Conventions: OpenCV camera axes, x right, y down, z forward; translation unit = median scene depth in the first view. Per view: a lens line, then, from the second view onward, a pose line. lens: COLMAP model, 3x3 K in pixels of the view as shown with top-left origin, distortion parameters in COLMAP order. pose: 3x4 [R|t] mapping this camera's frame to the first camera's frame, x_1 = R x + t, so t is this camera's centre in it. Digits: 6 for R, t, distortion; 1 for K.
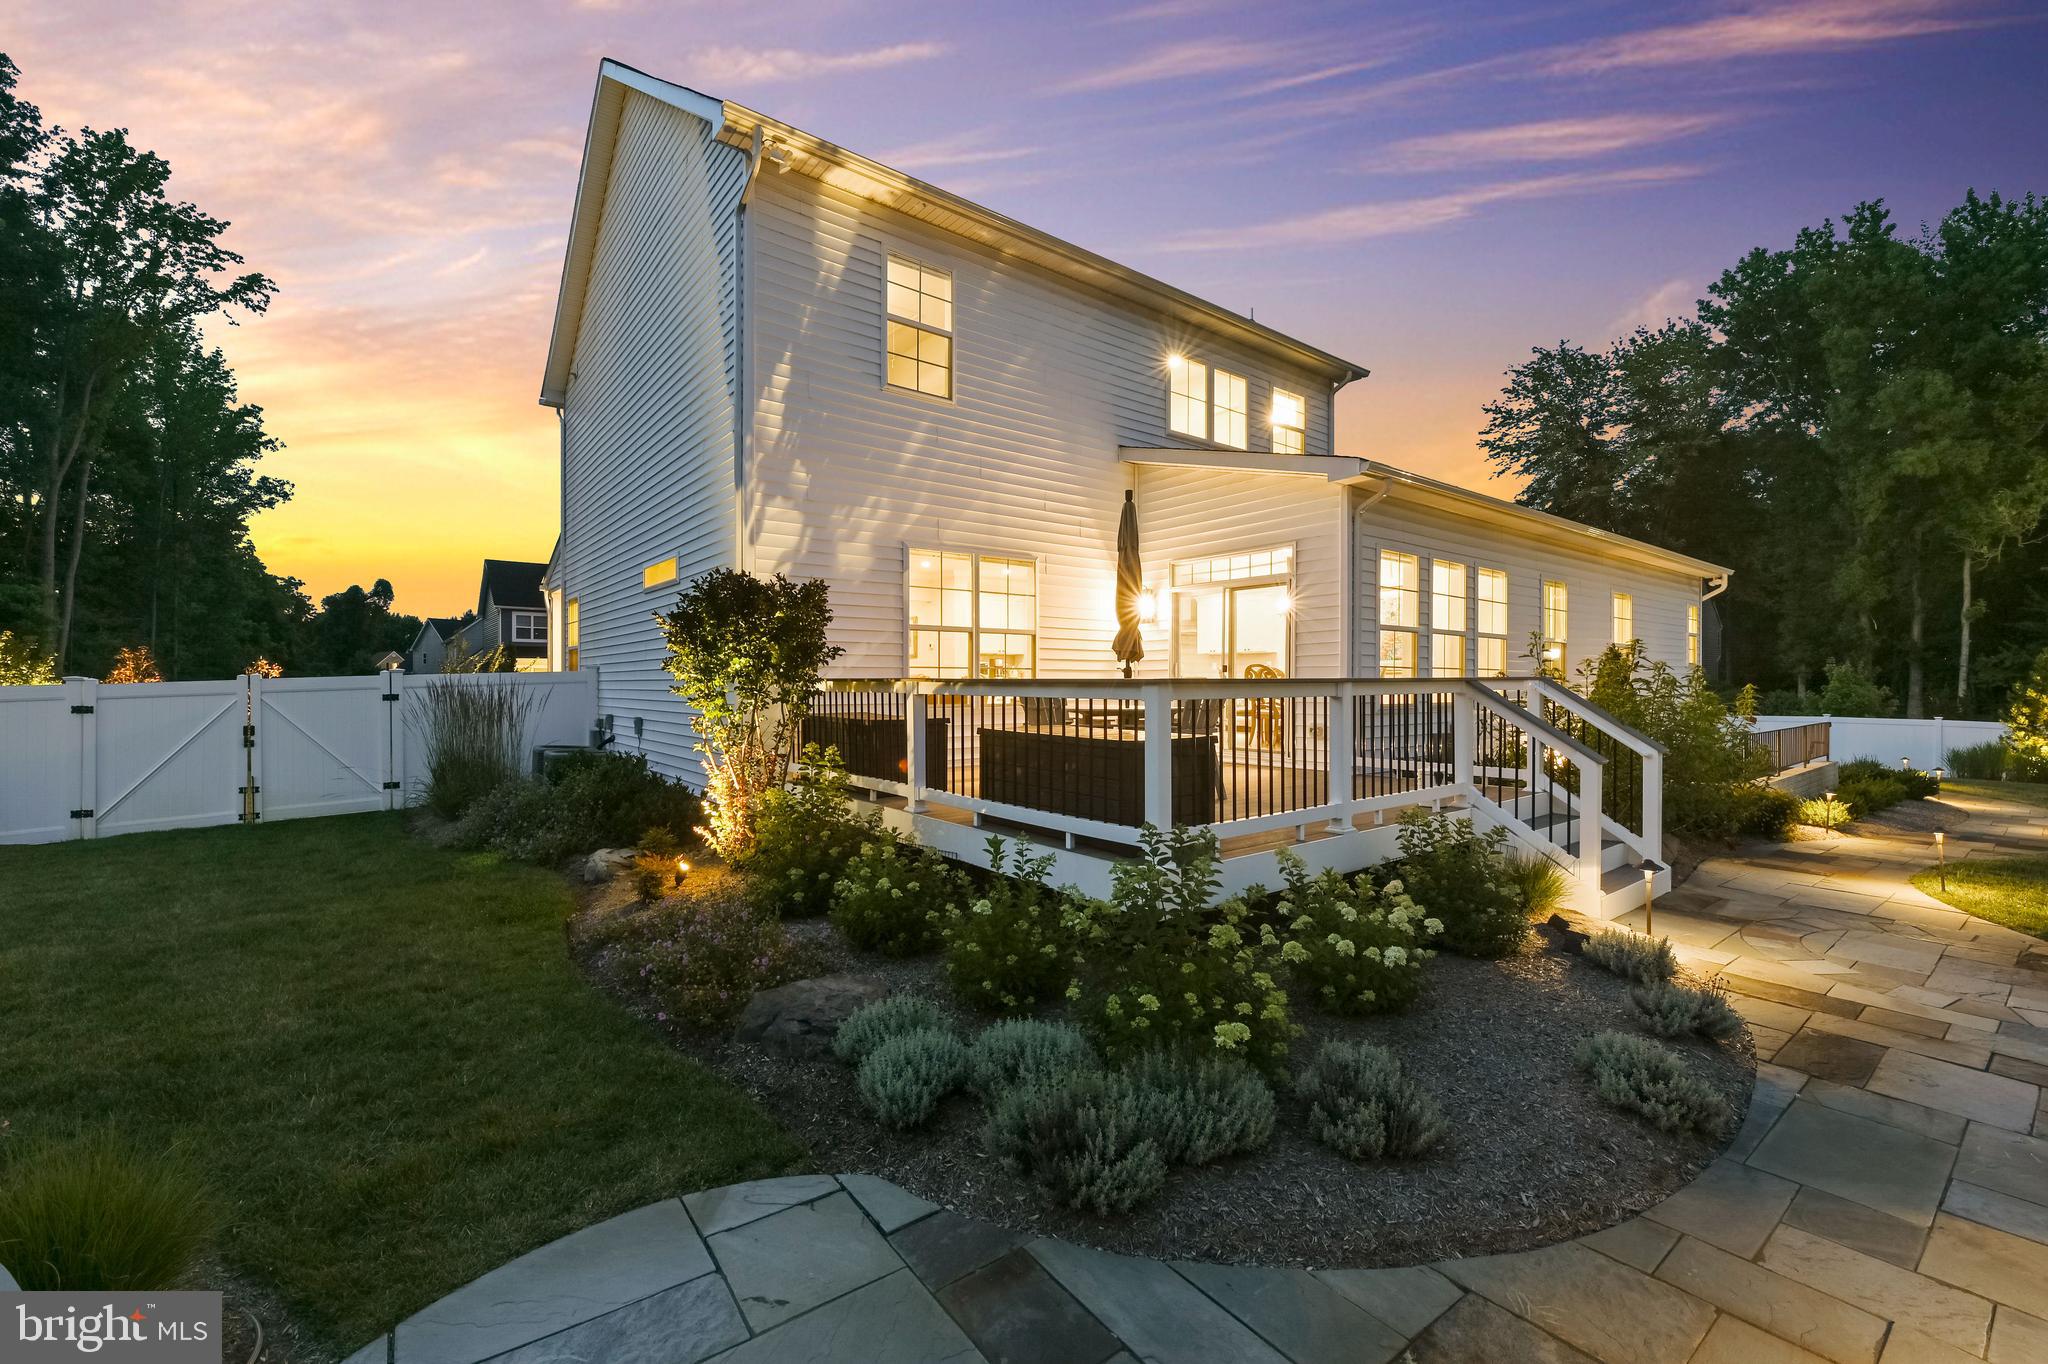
lens RADIAL K [[864.6, 0, 1009.8], [0, 864.6, 693.9], [0, 0, 1]] dist [-0.010576, -0.000621]
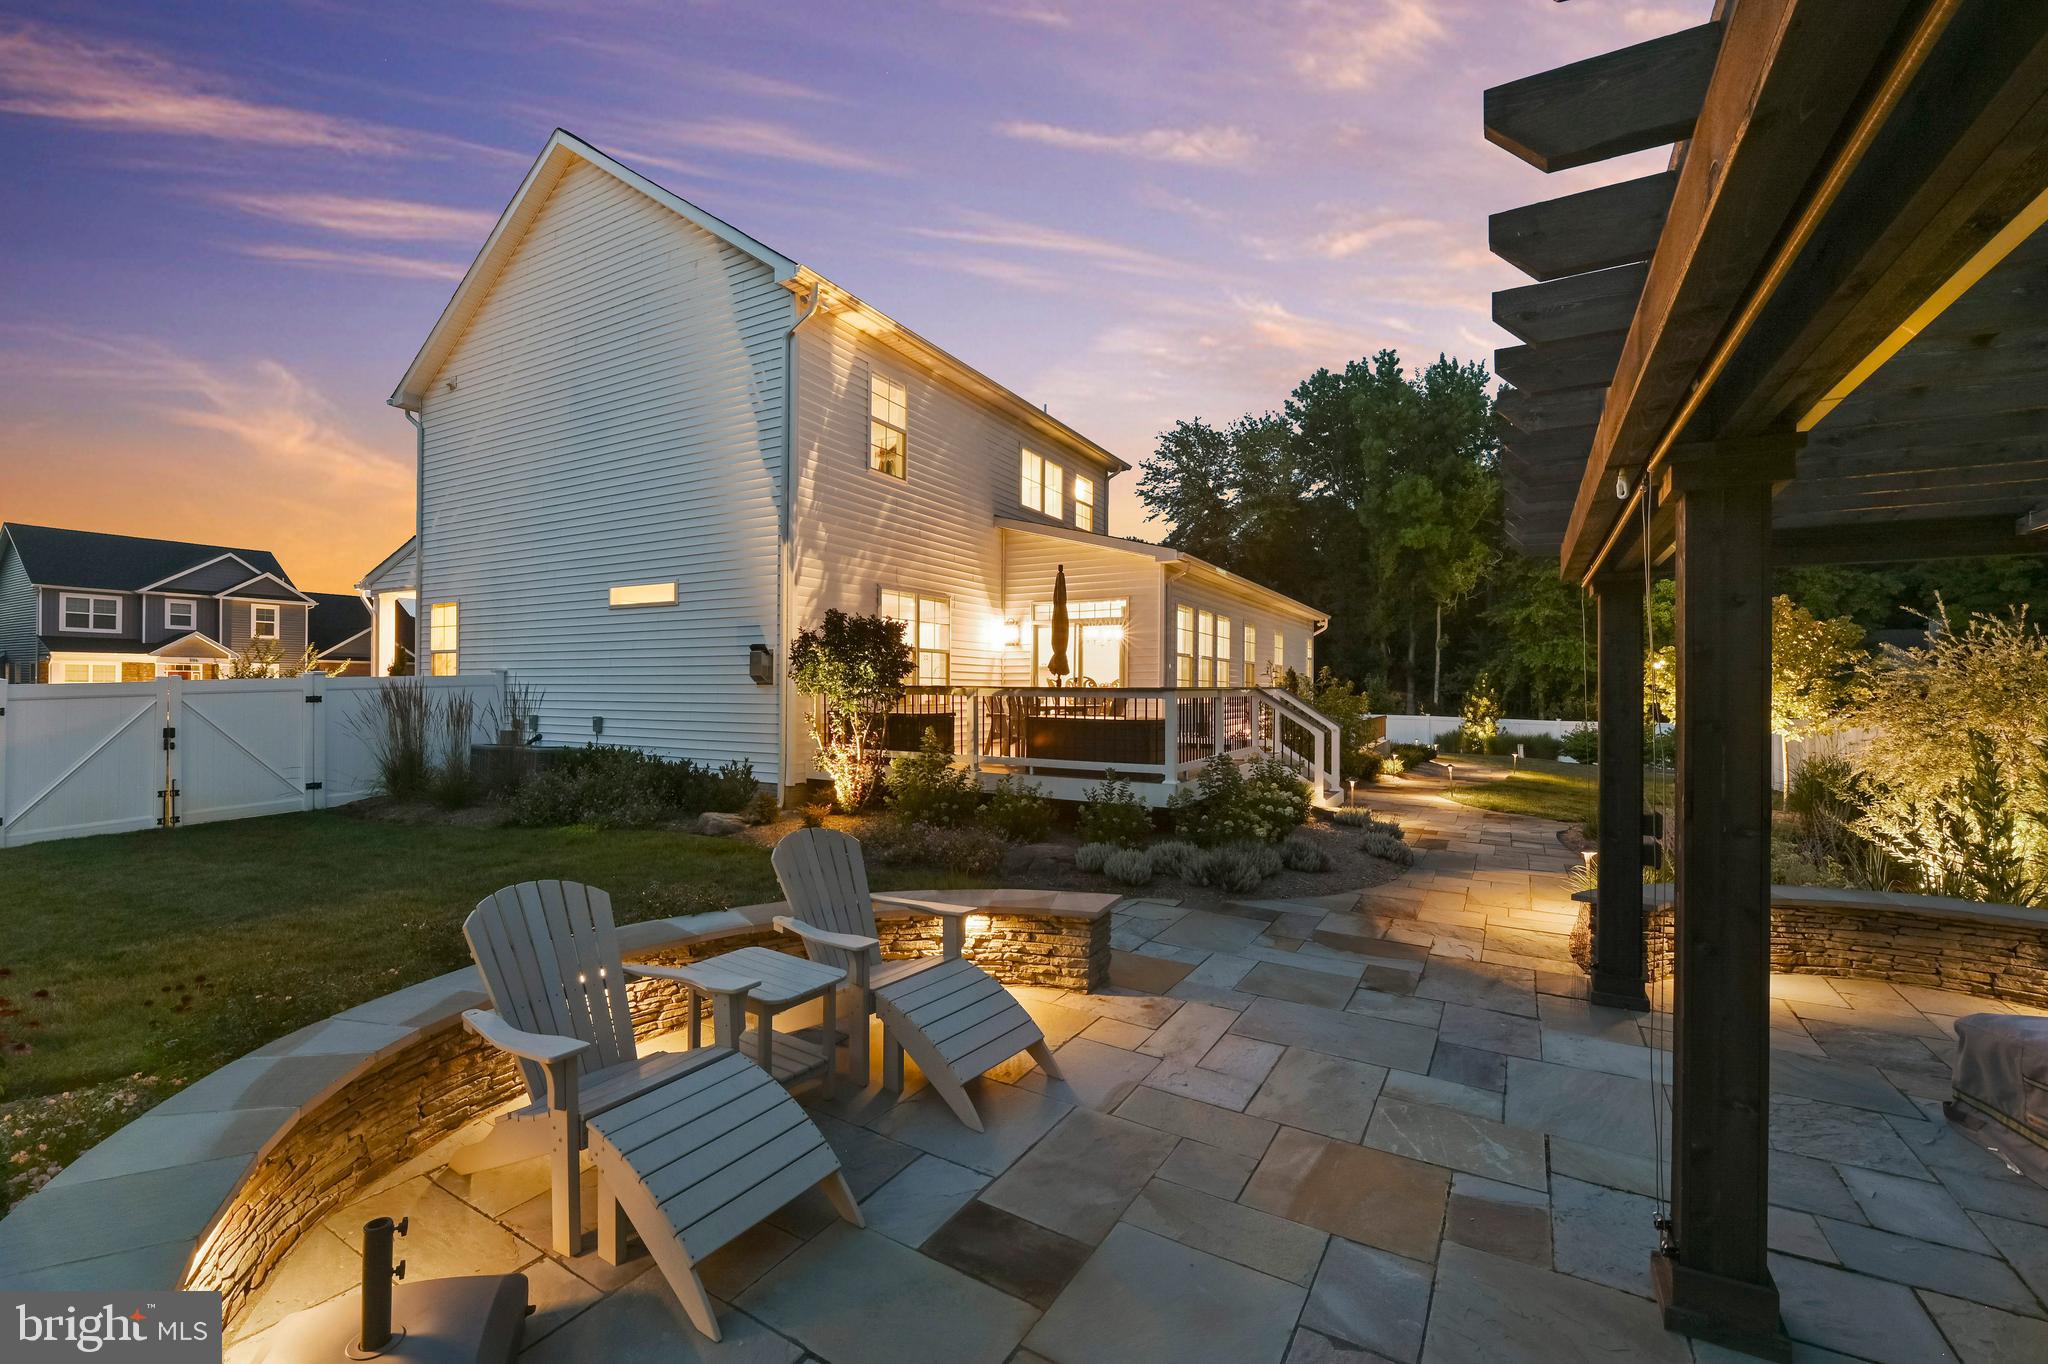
lens RADIAL K [[864.6, 0, 1019.6], [0, 864.6, 700.2], [0, 0, 1]] dist [-0.010576, -0.000621]
pose [[0.921795, 0.000434, 0.387677, -0.360607], [-0.000983, 0.999999, 0.001219, 0.003154], [-0.387676, -0.001505, 0.921794, -0.271731]]
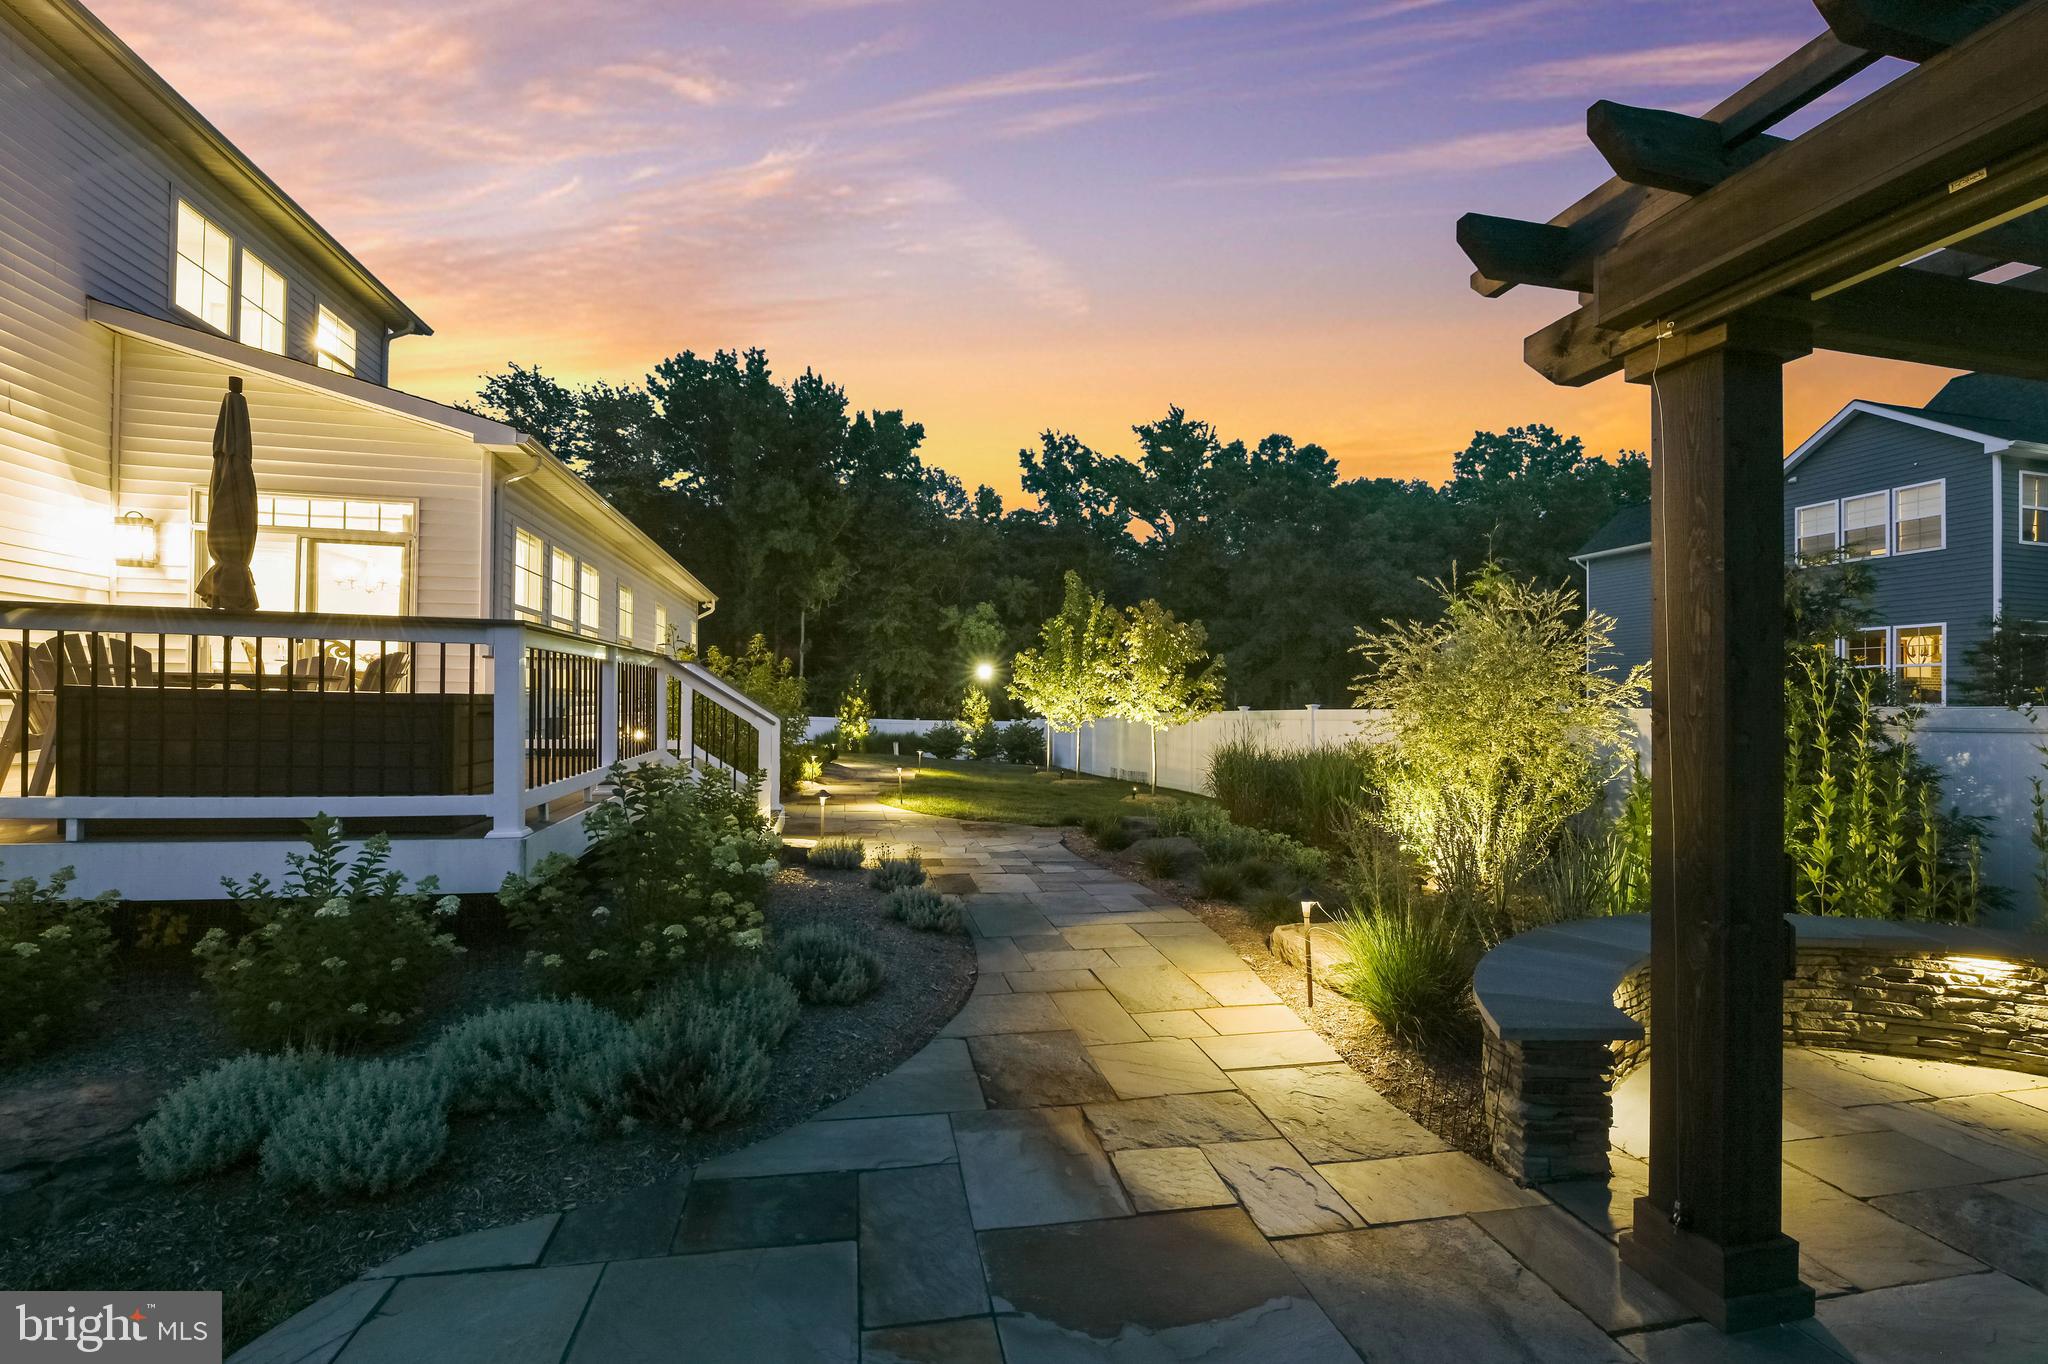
lens RADIAL K [[831.7, 0, 1039.5], [0, 831.7, 709.4], [0, 0, 1]] dist [-0.008698, -0.000463]
pose [[0.407632, 0.000791, 0.913146, -0.149774], [-0.006898, 0.999974, 0.002213, 0.026331], [-0.913120, -0.007201, 0.407626, 0.063265]]
